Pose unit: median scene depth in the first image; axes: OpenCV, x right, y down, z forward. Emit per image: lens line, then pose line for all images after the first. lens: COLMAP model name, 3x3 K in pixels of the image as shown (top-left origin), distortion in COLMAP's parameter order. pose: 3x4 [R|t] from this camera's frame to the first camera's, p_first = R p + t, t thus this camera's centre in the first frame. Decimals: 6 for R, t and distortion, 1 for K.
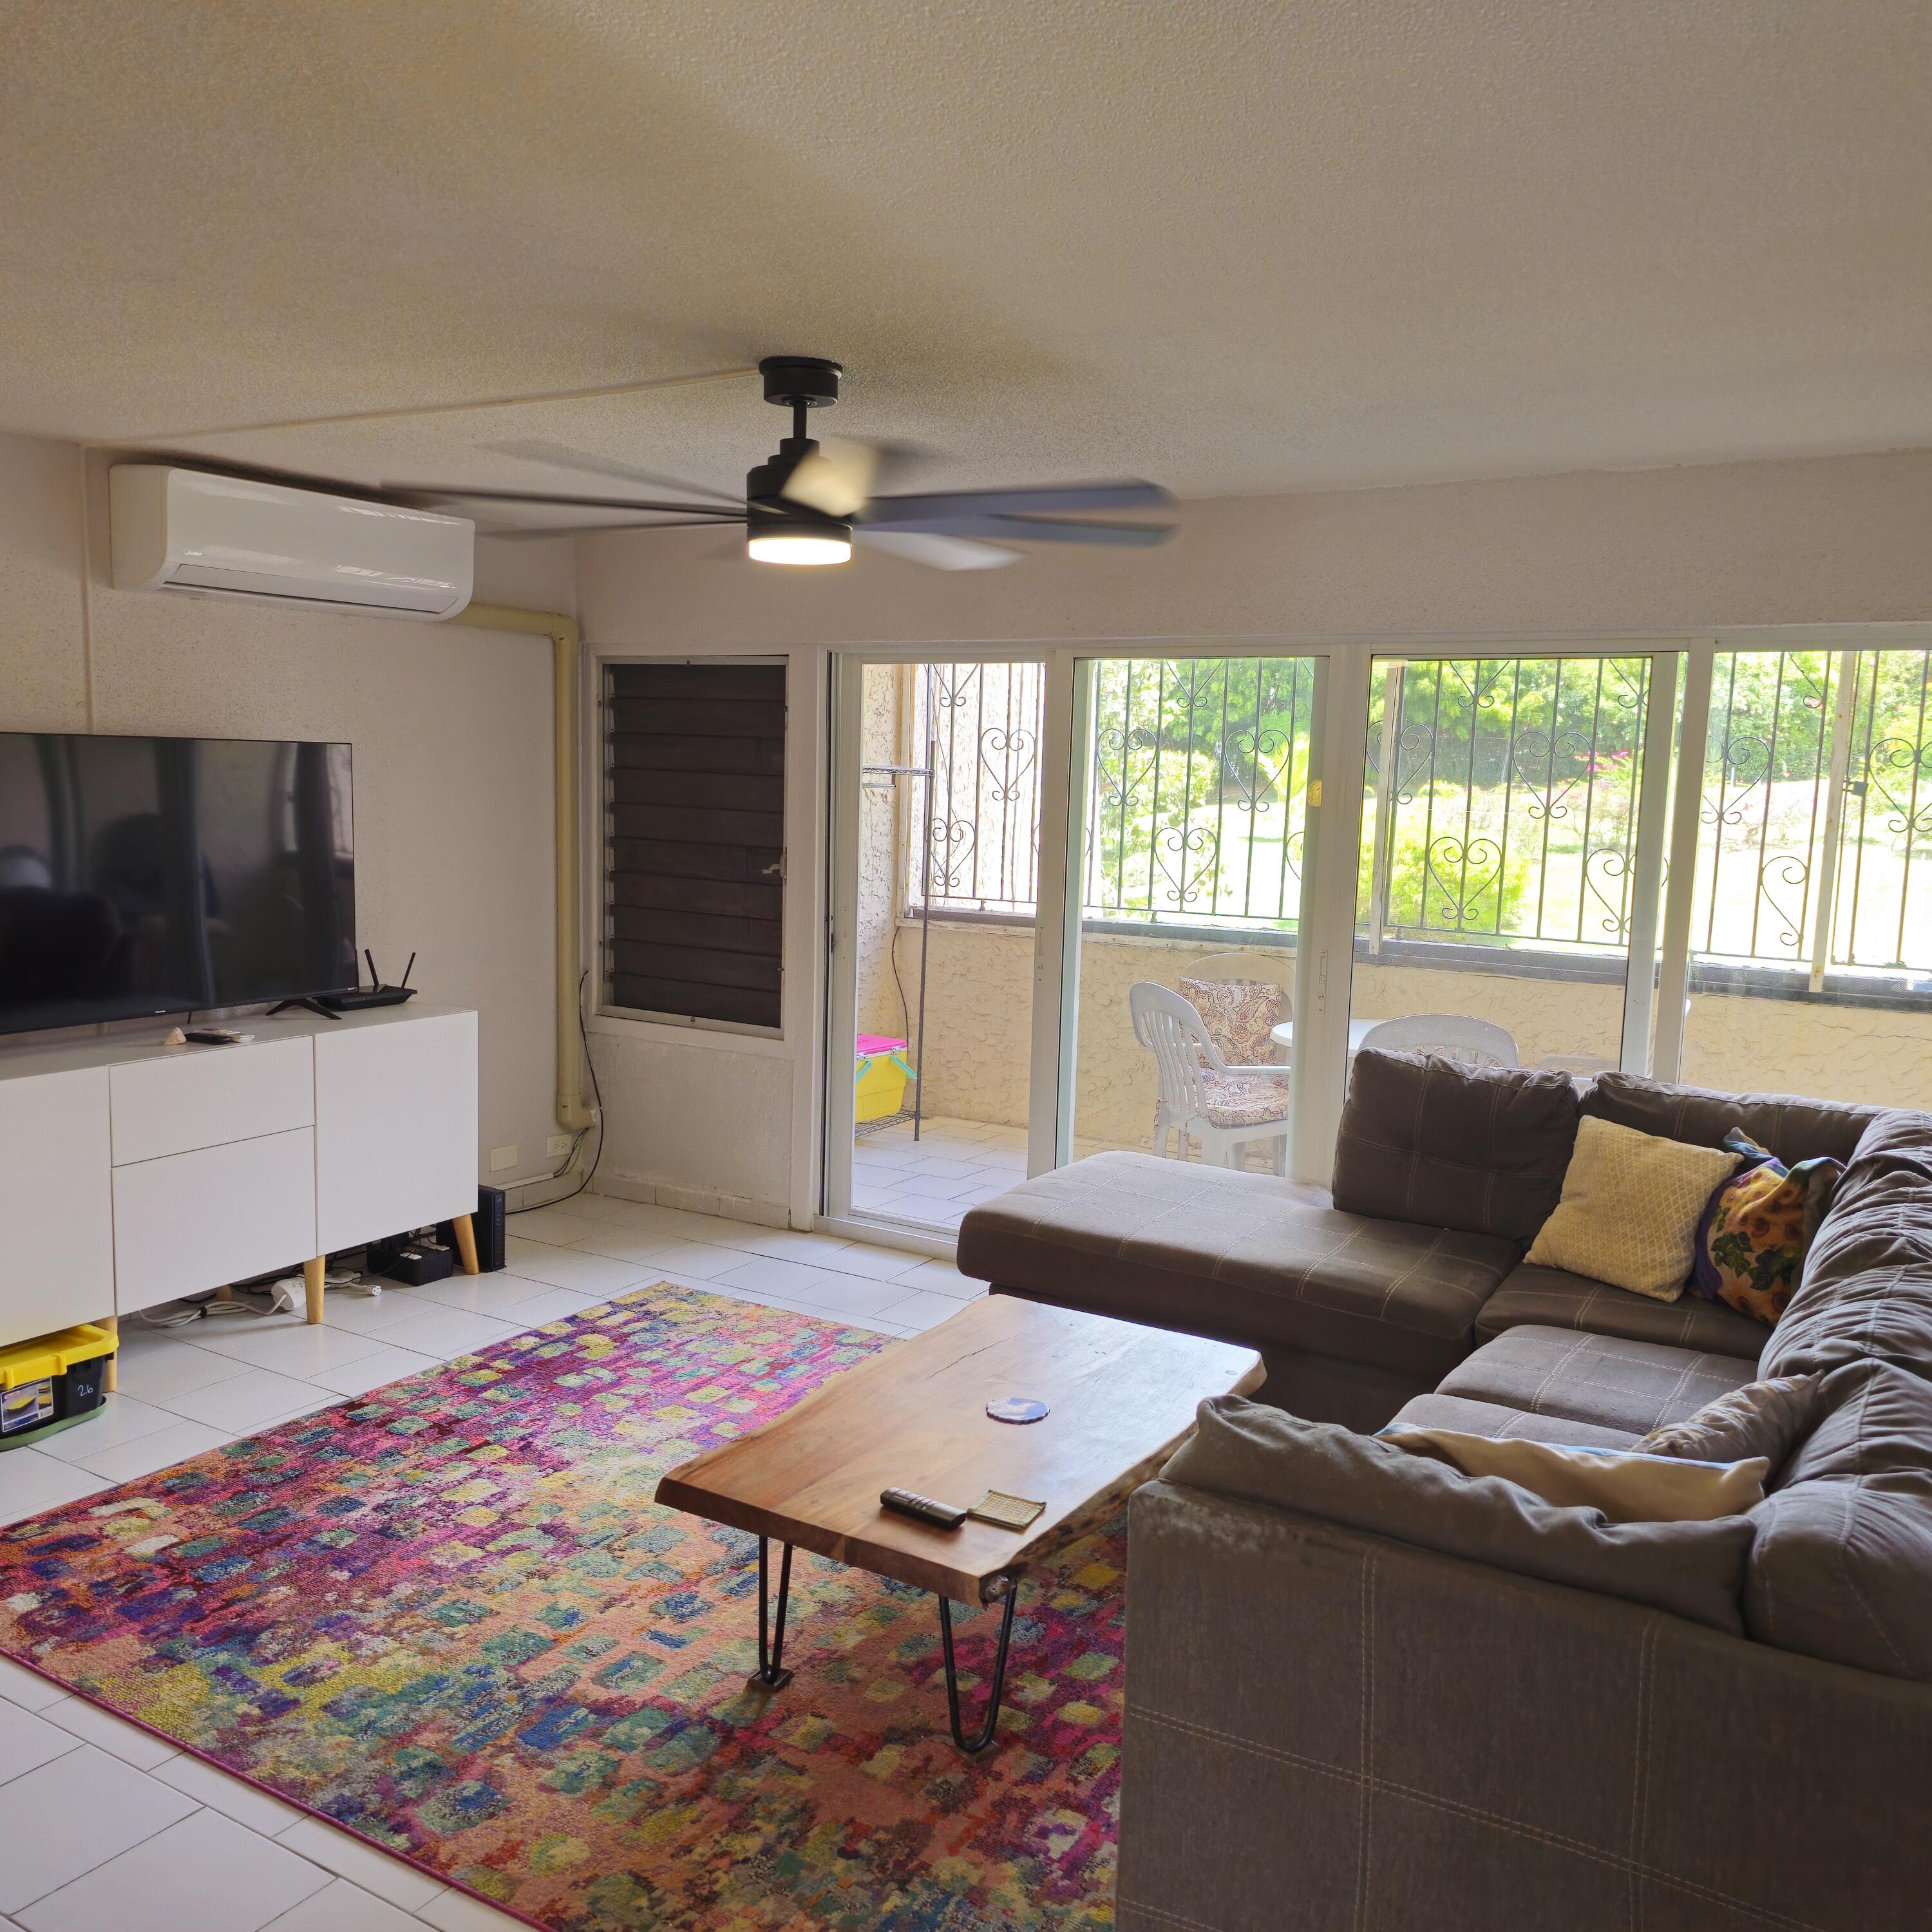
lens RADIAL K [[1694.0, 0, 966.7], [0, 1694.0, 961.2], [0, 0, 1]] dist [0.061891, -0.060220]
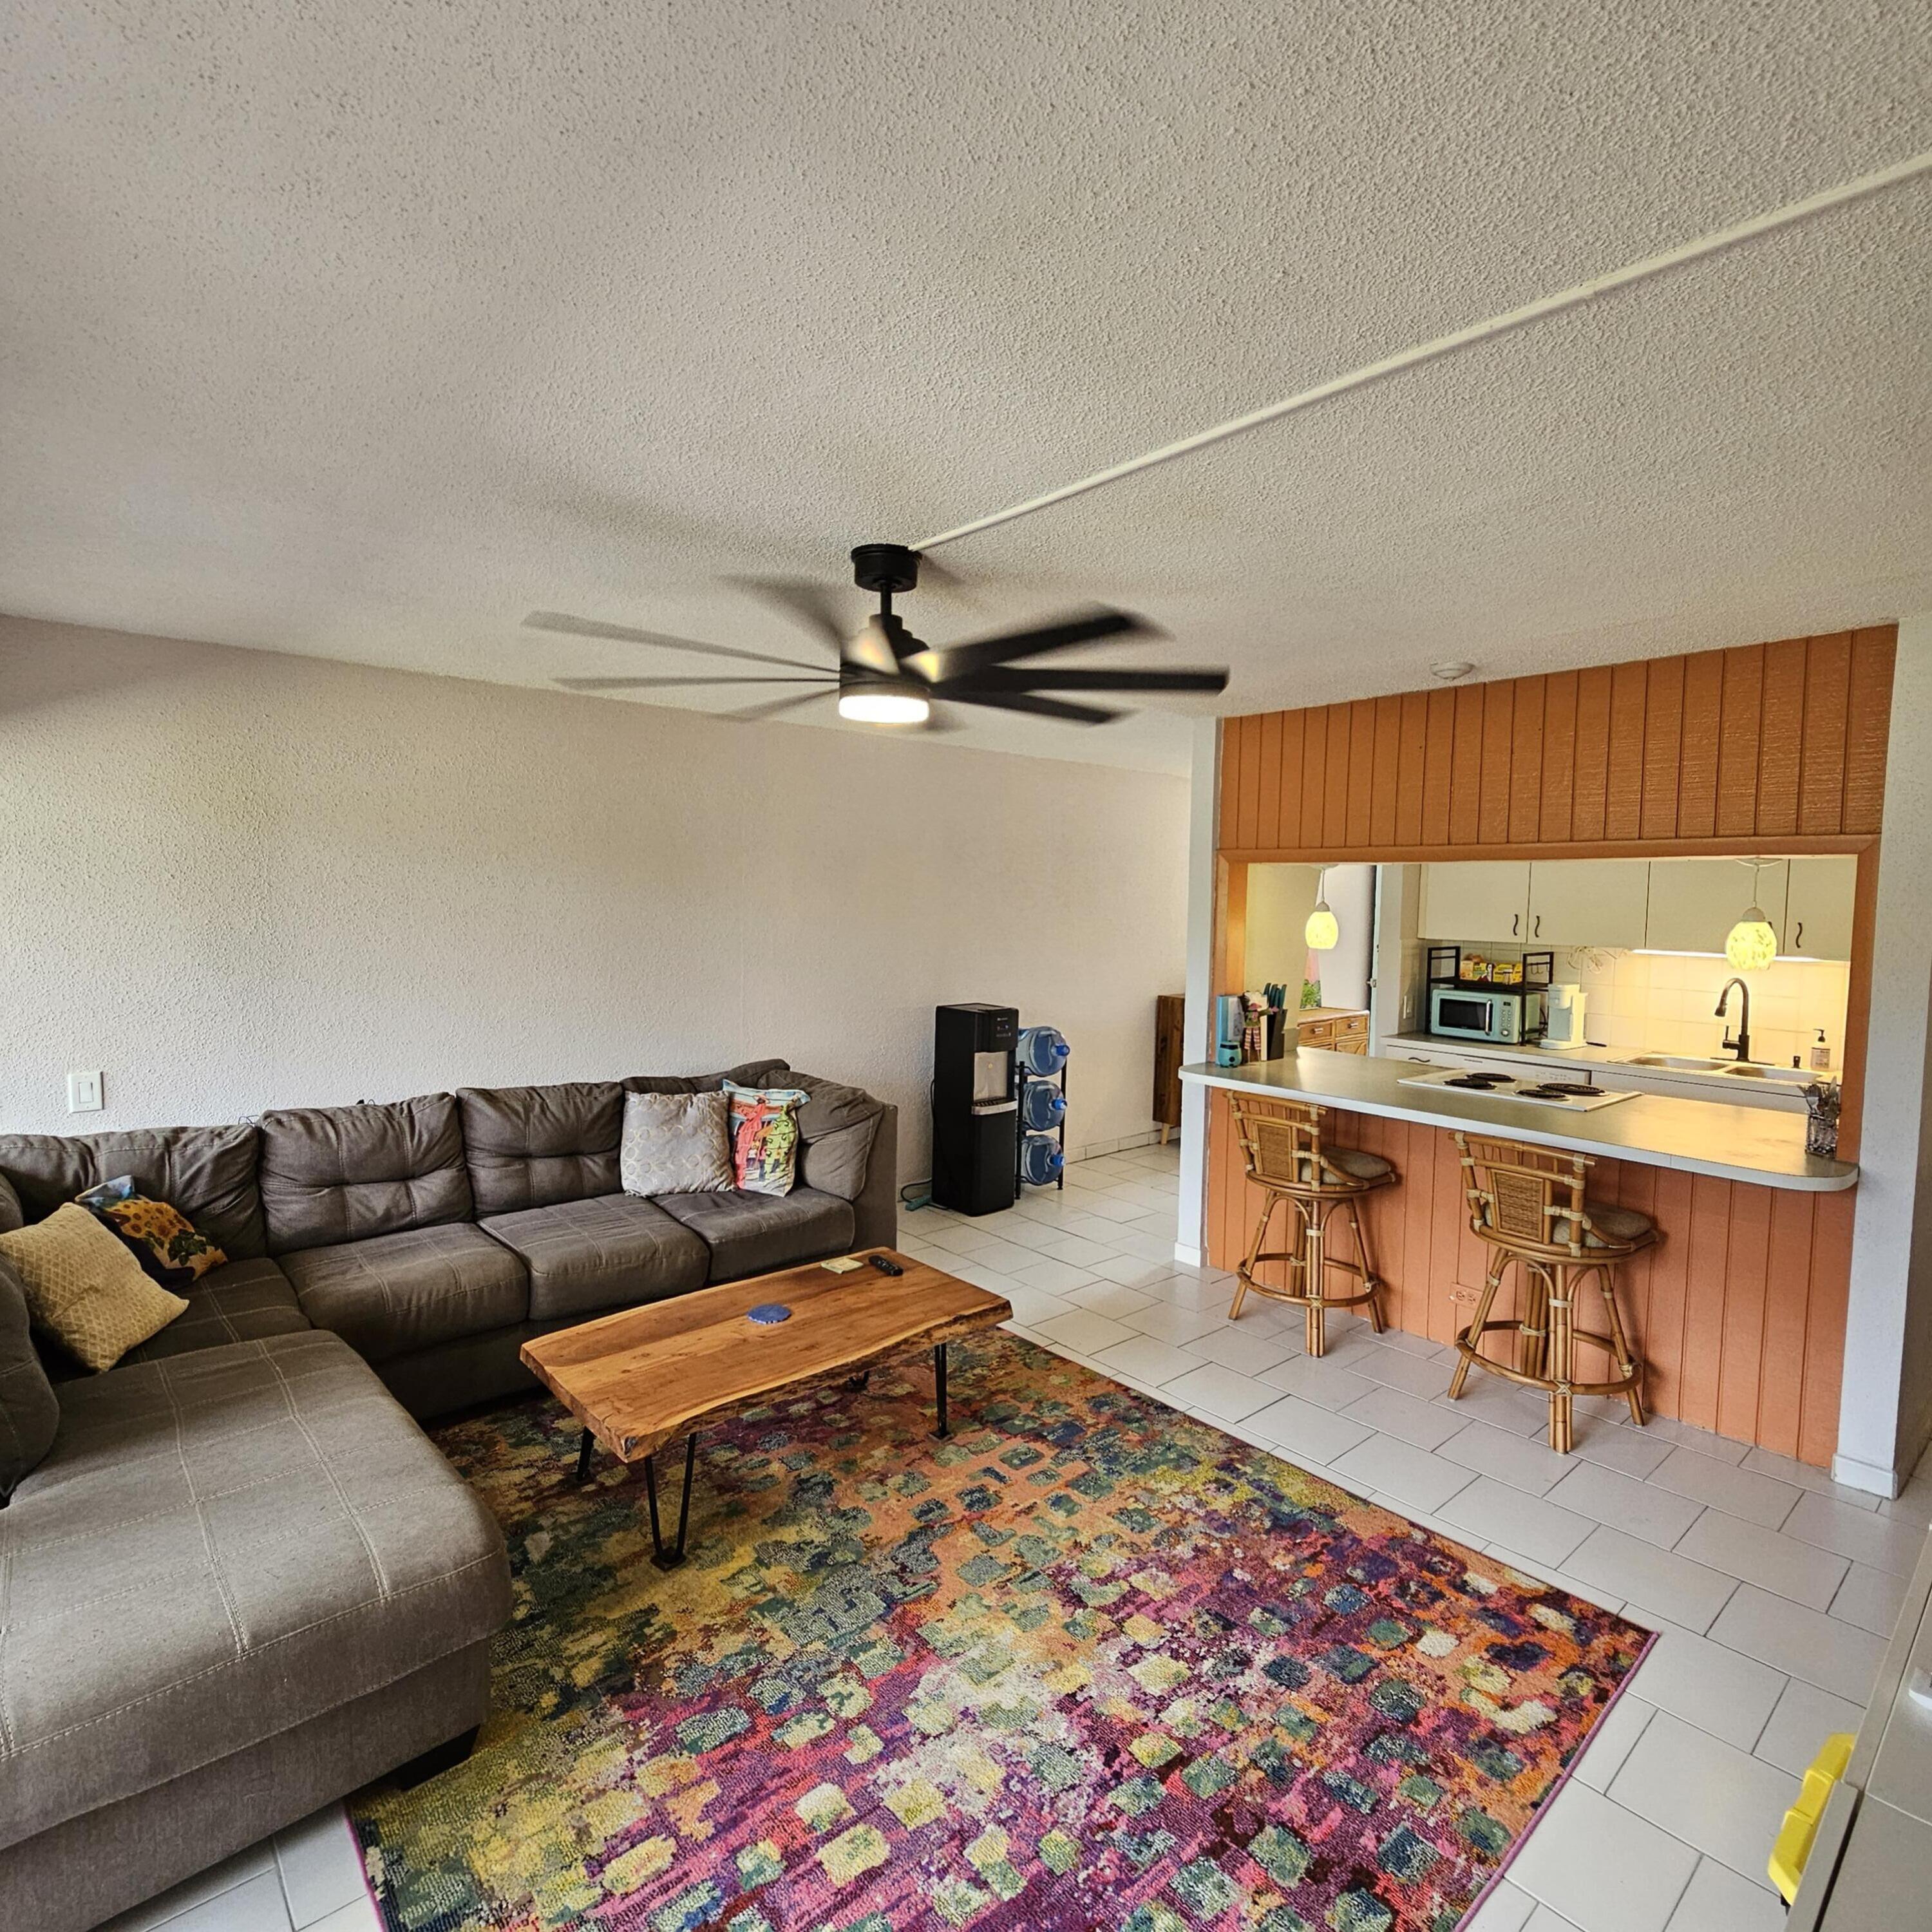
lens RADIAL K [[1057.9, 0, 970.7], [0, 1057.9, 957.2], [0, 0, 1]] dist [-0.001888, 0.000795]
pose [[-0.951515, -0.061448, 0.301402, -0.324143], [-0.006431, 0.983604, 0.180228, -0.173654], [-0.307534, 0.169552, -0.936309, 1.431355]]
